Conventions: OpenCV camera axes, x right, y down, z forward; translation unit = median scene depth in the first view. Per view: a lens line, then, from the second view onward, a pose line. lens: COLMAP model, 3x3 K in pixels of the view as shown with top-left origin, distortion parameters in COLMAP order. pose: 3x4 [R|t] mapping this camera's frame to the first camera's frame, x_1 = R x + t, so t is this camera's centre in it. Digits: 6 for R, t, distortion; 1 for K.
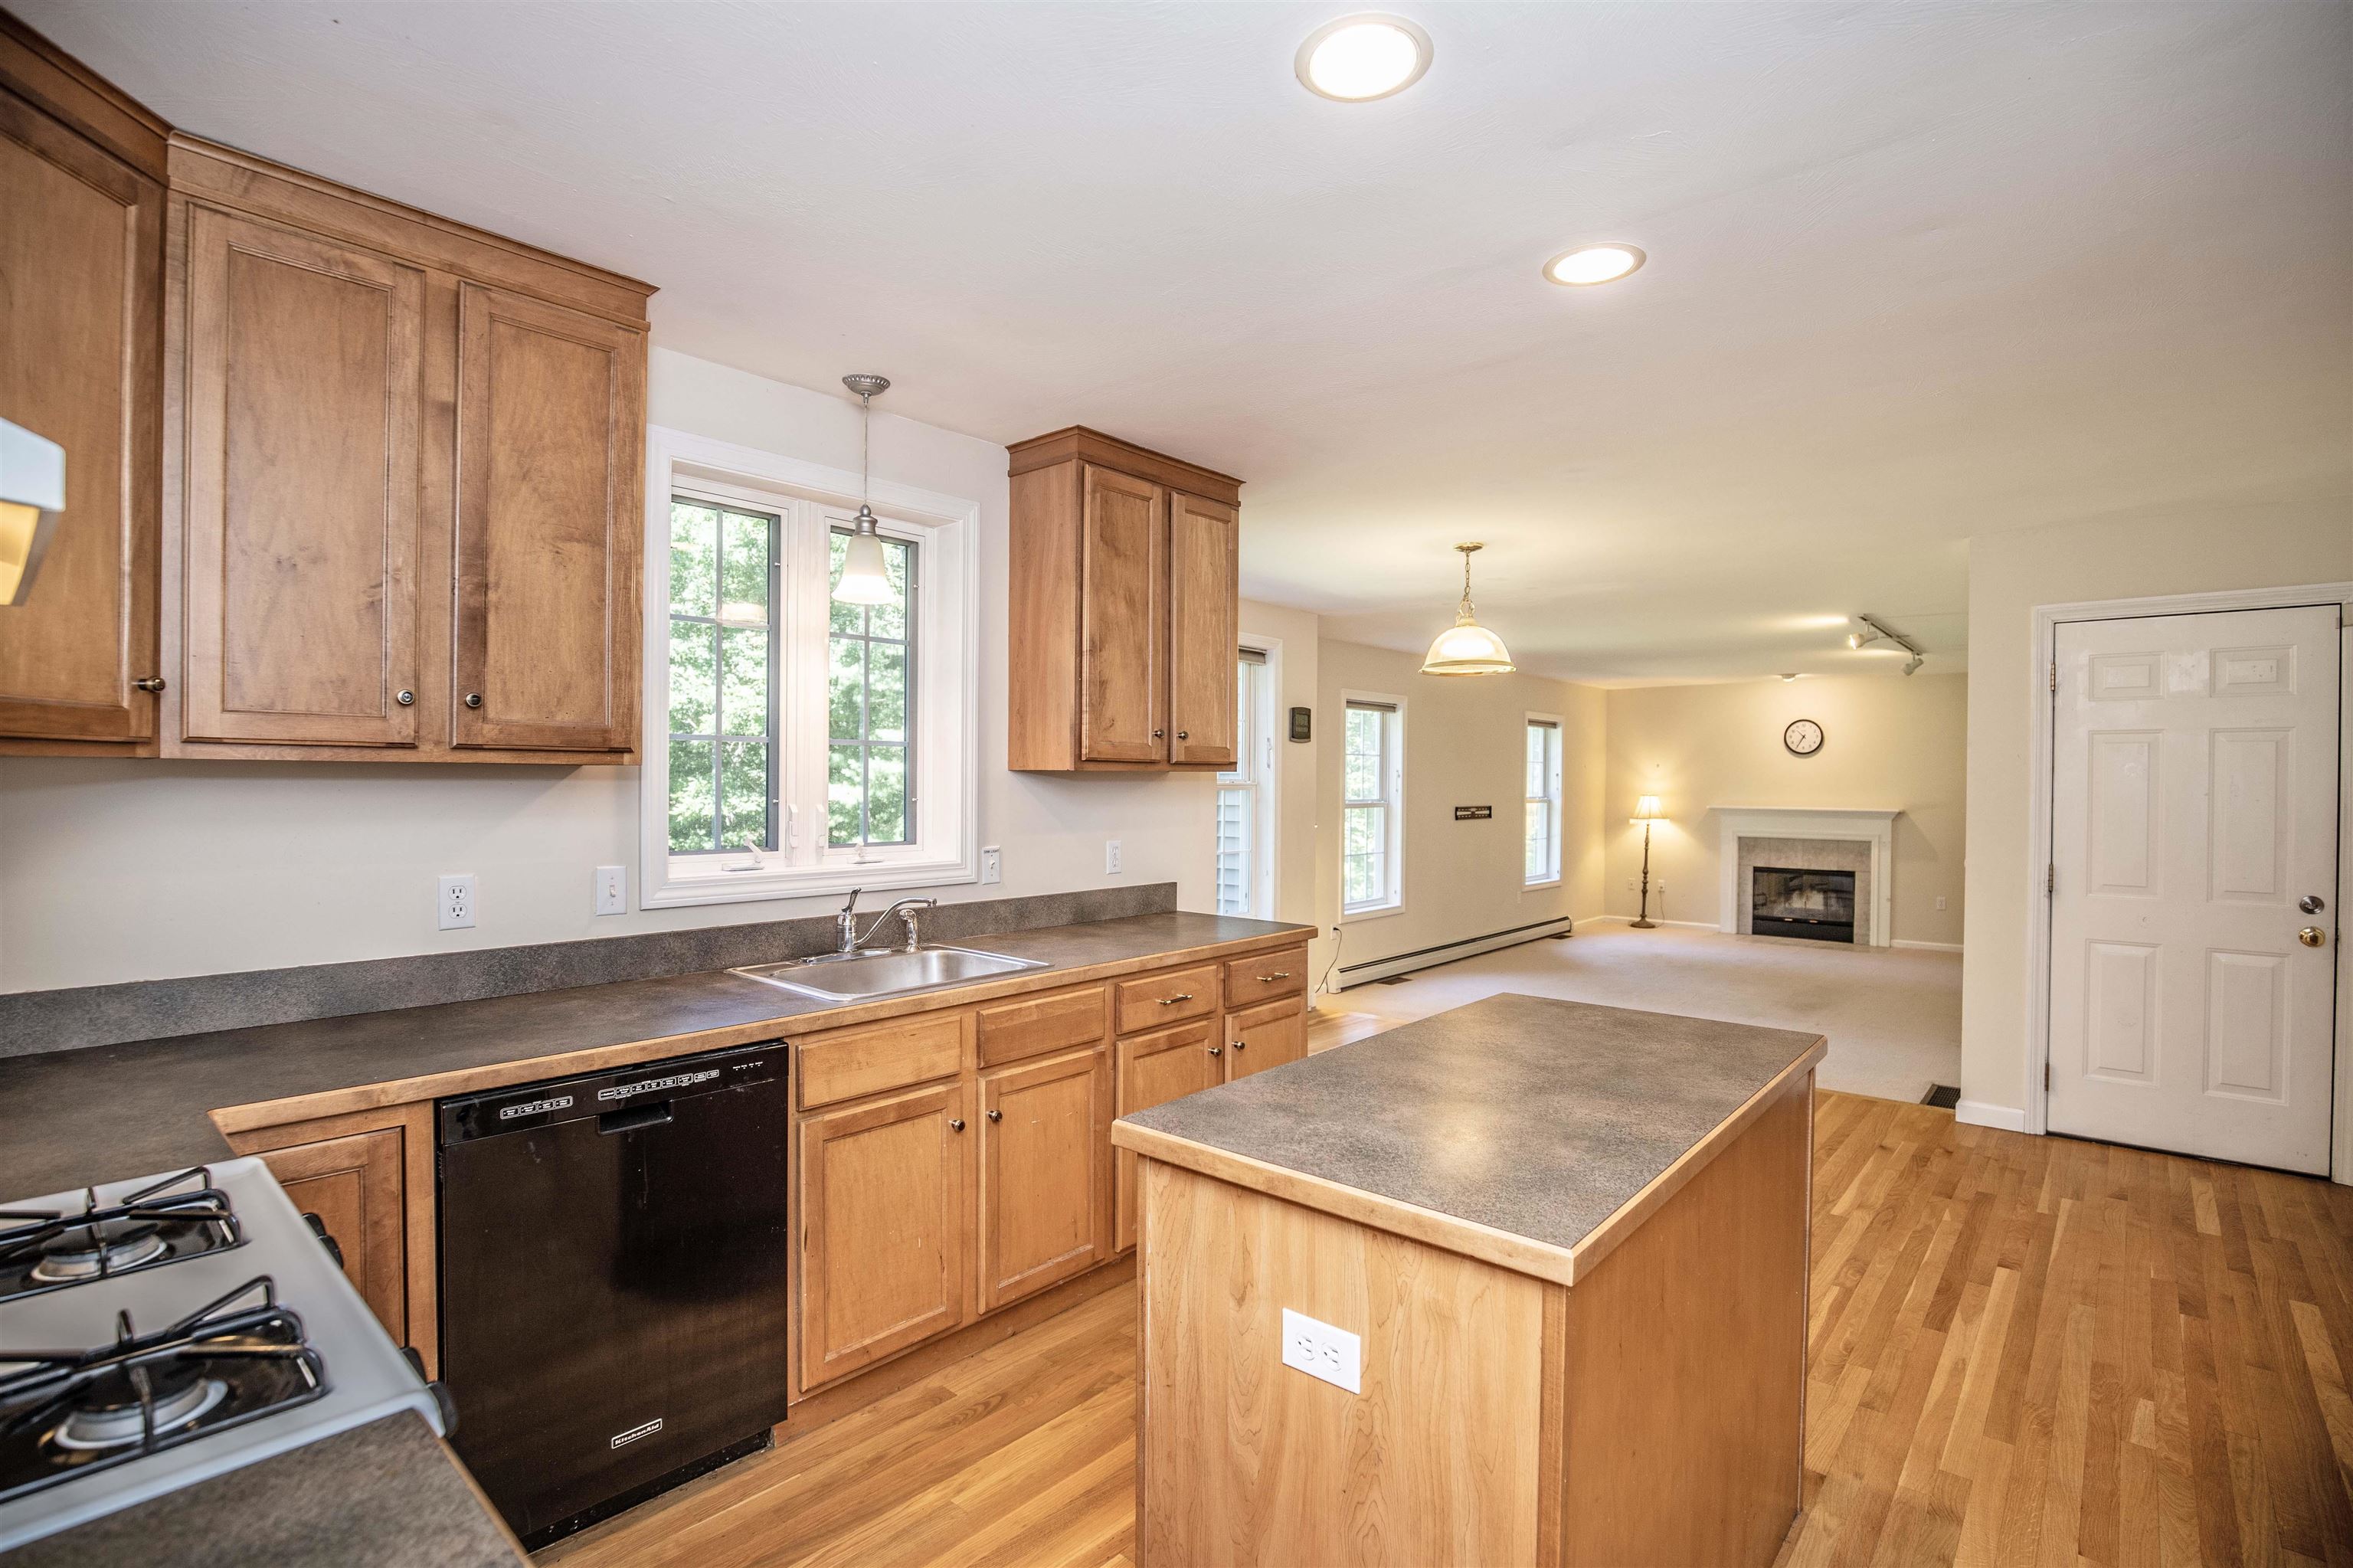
lens RADIAL K [[1121.0, 0, 1163.2], [0, 1121.0, 789.9], [0, 0, 1]] dist [-0.031559, 0.001999]
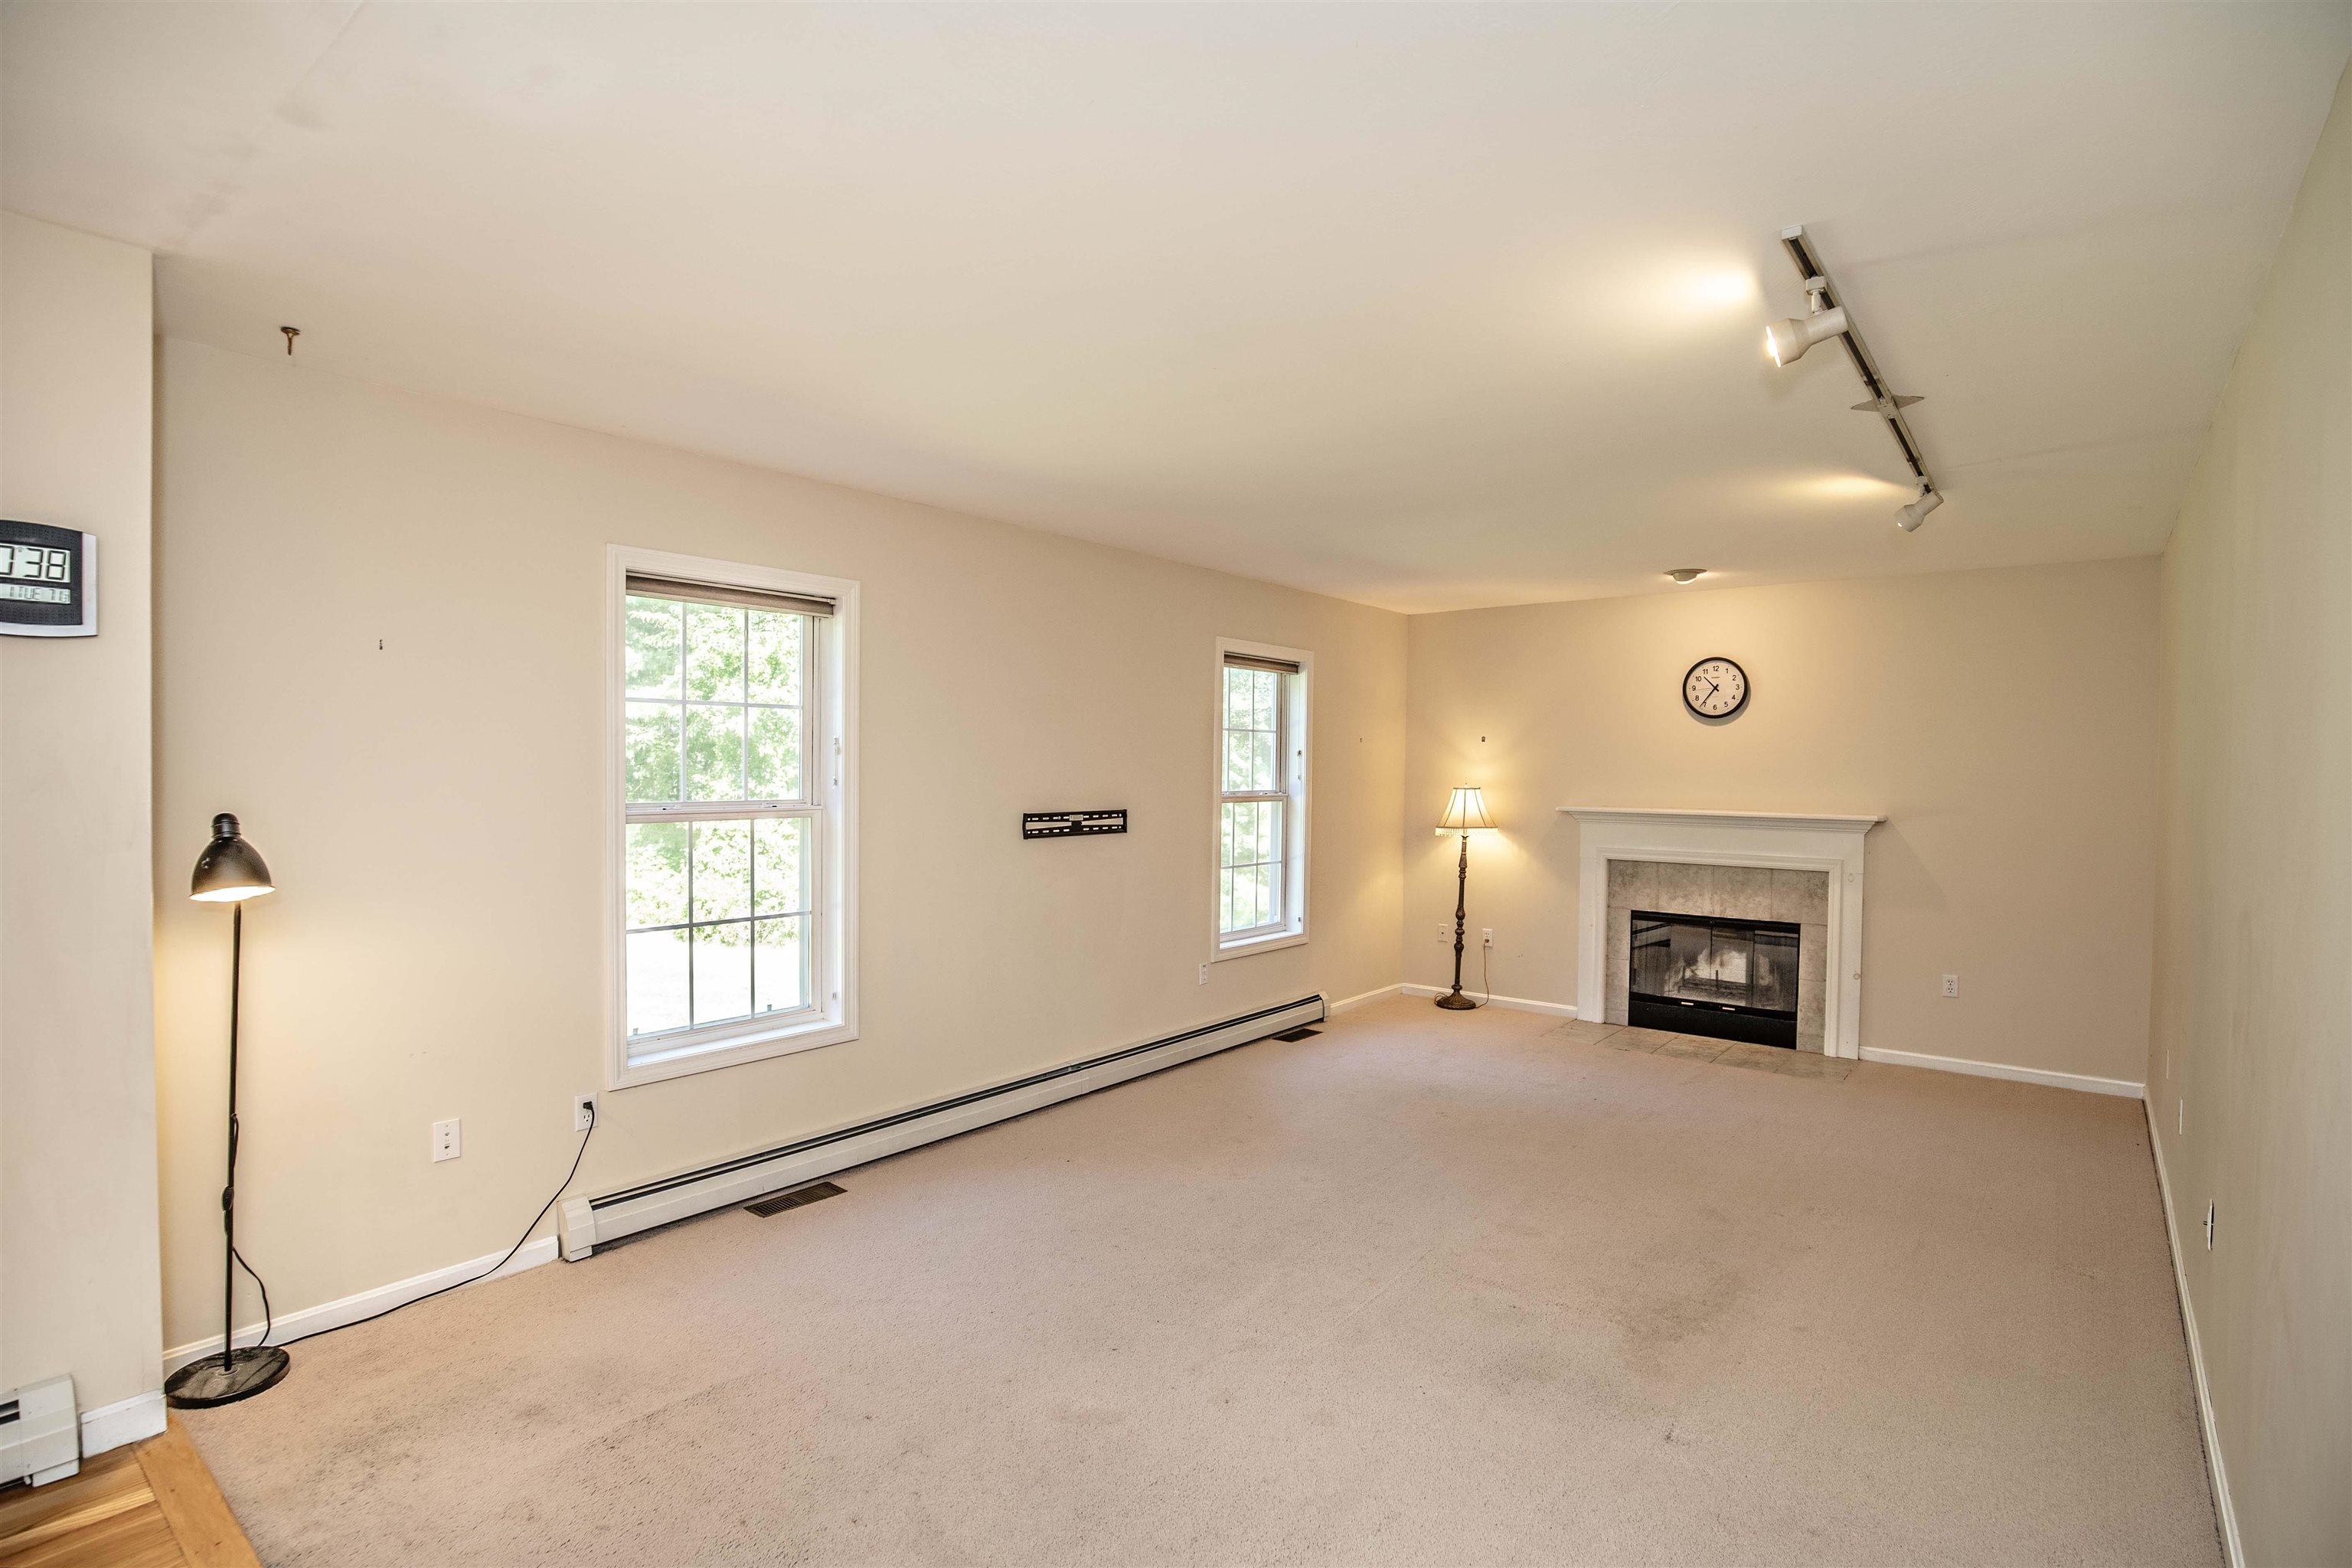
lens RADIAL K [[1120.5, 0, 1182.9], [0, 1120.5, 804.7], [0, 0, 1]] dist [-0.031559, 0.001999]
pose [[0.999069, -0.002052, 0.043097, 0.275734], [0.001145, 0.999778, 0.021061, 0.000768], [-0.043130, -0.020992, 0.998849, 0.433416]]
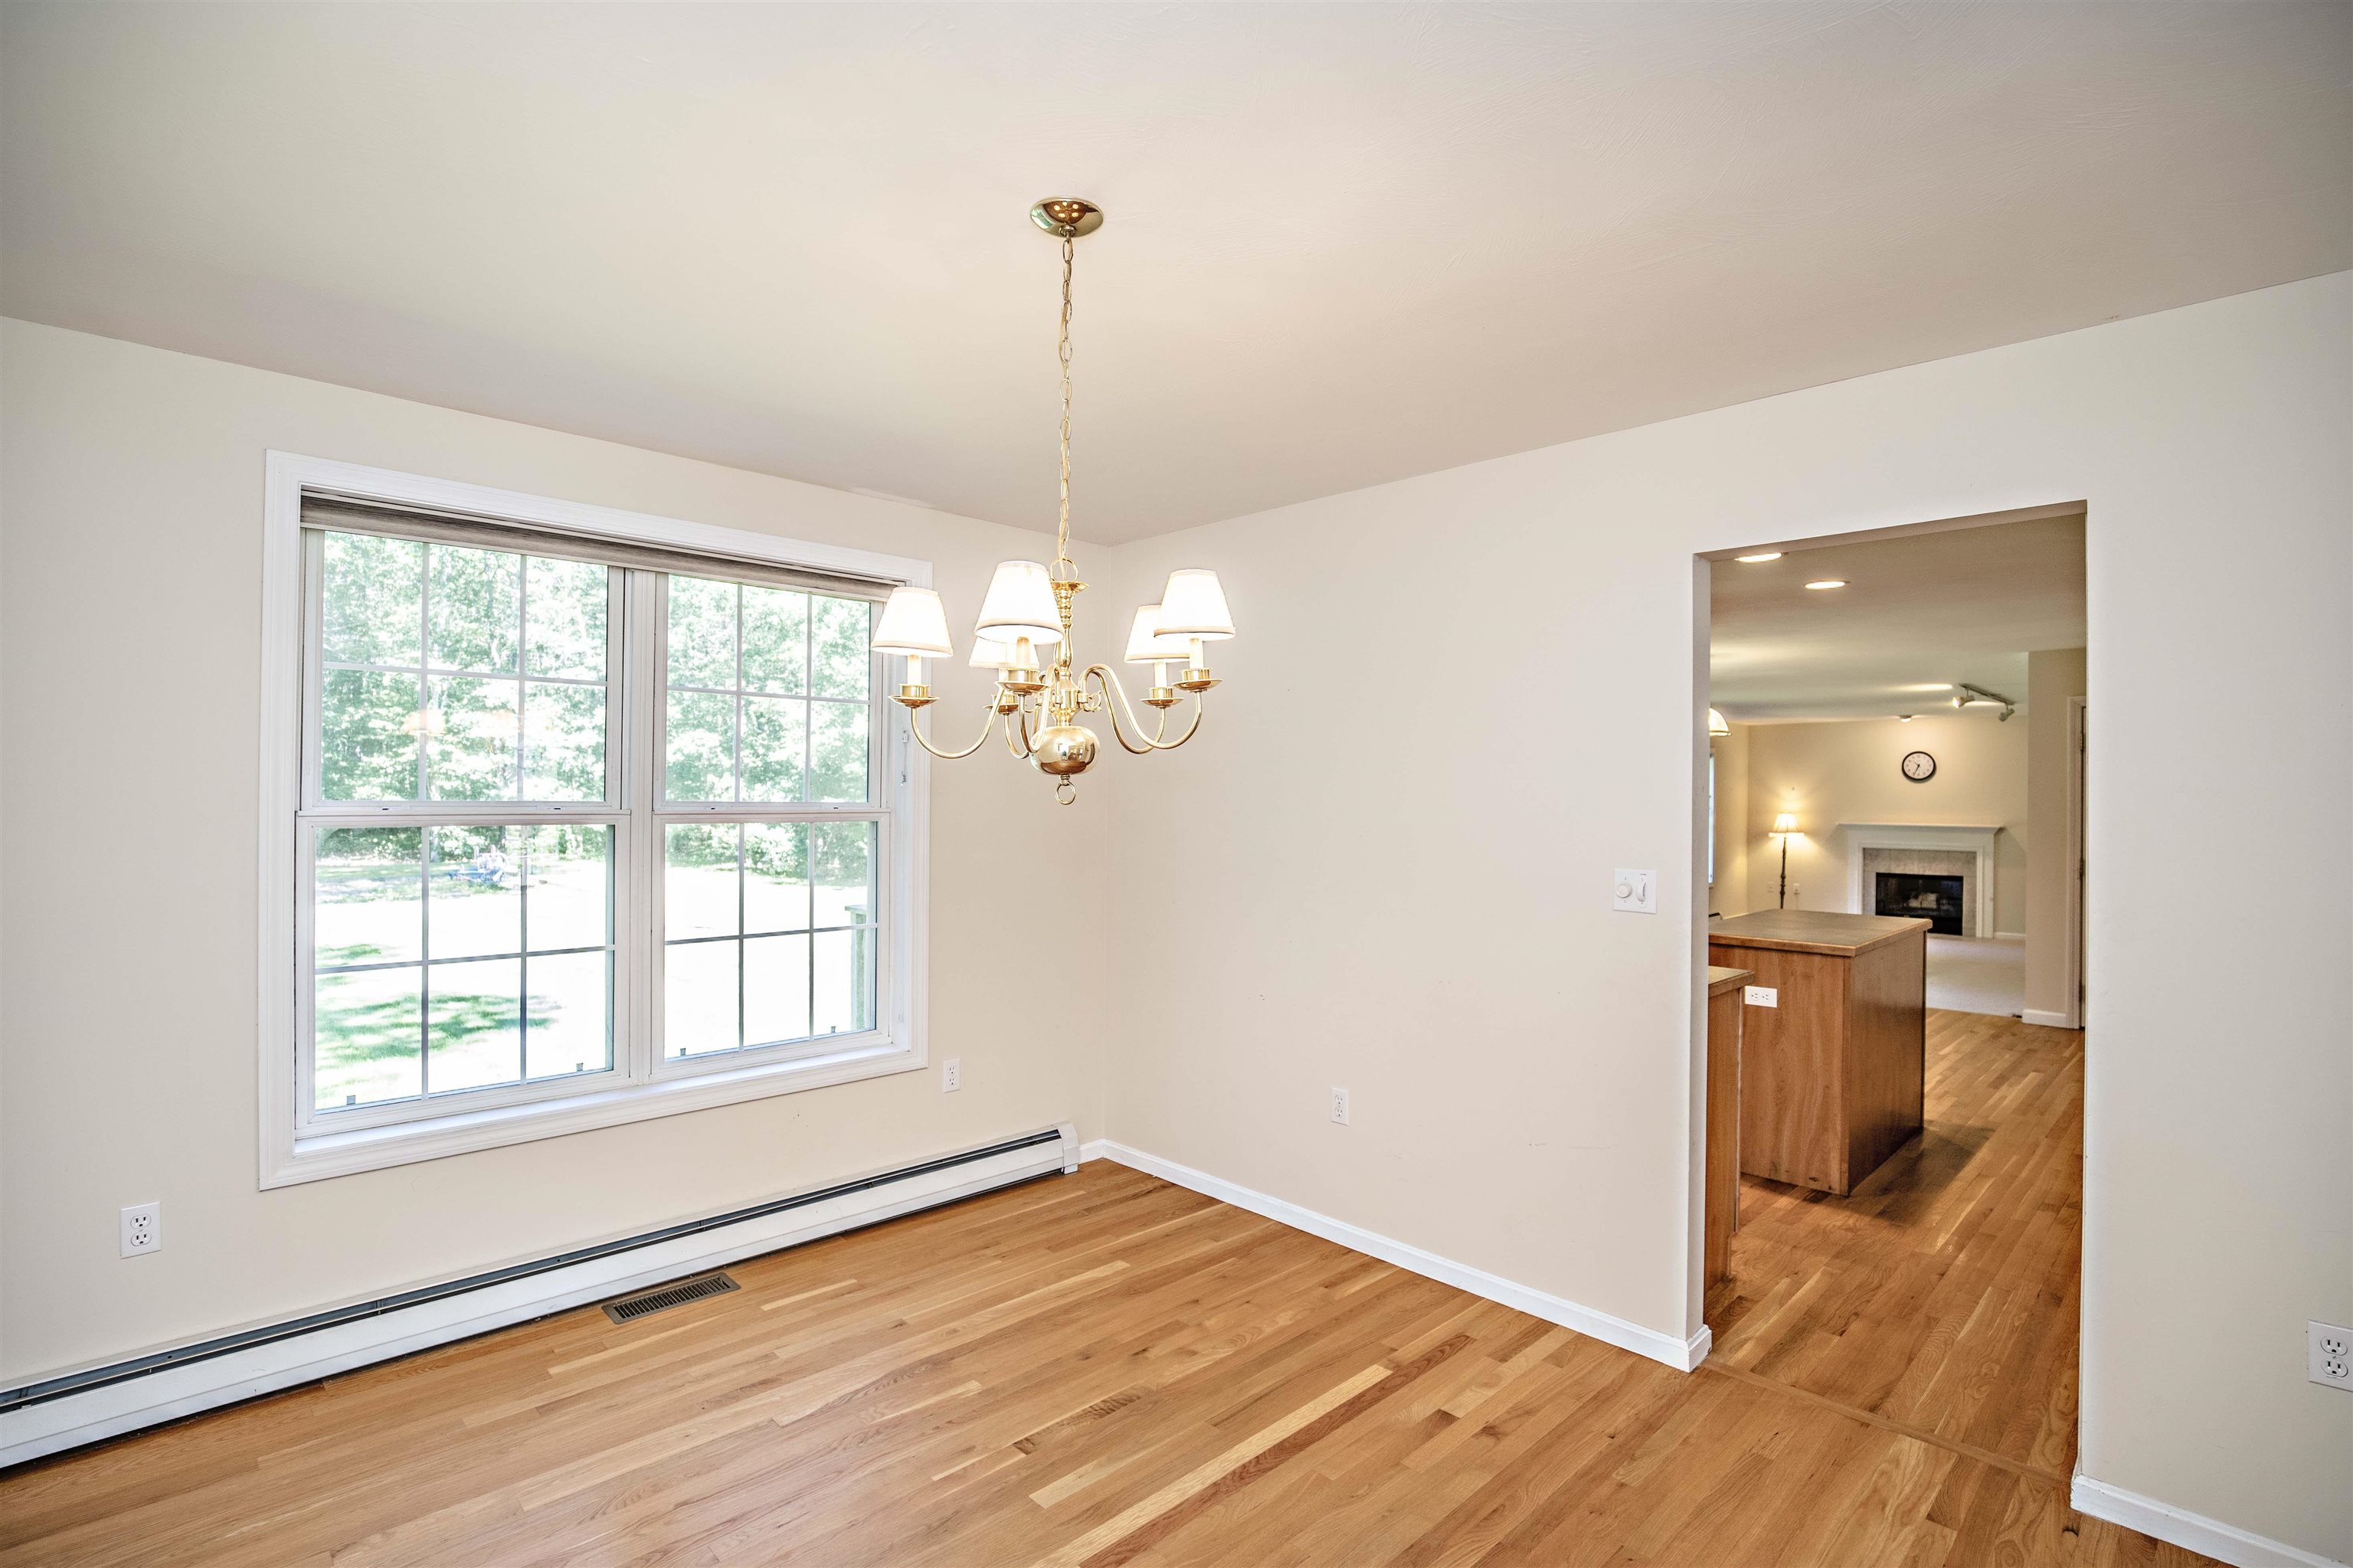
lens RADIAL K [[1121.0, 0, 1173.0], [0, 1121.0, 792.5], [0, 0, 1]] dist [-0.031559, 0.001999]
pose [[0.997570, 0.000397, -0.069670, -0.152441], [-0.001278, 0.999920, -0.012606, -0.001839], [0.069659, 0.012665, 0.997490, -0.263542]]
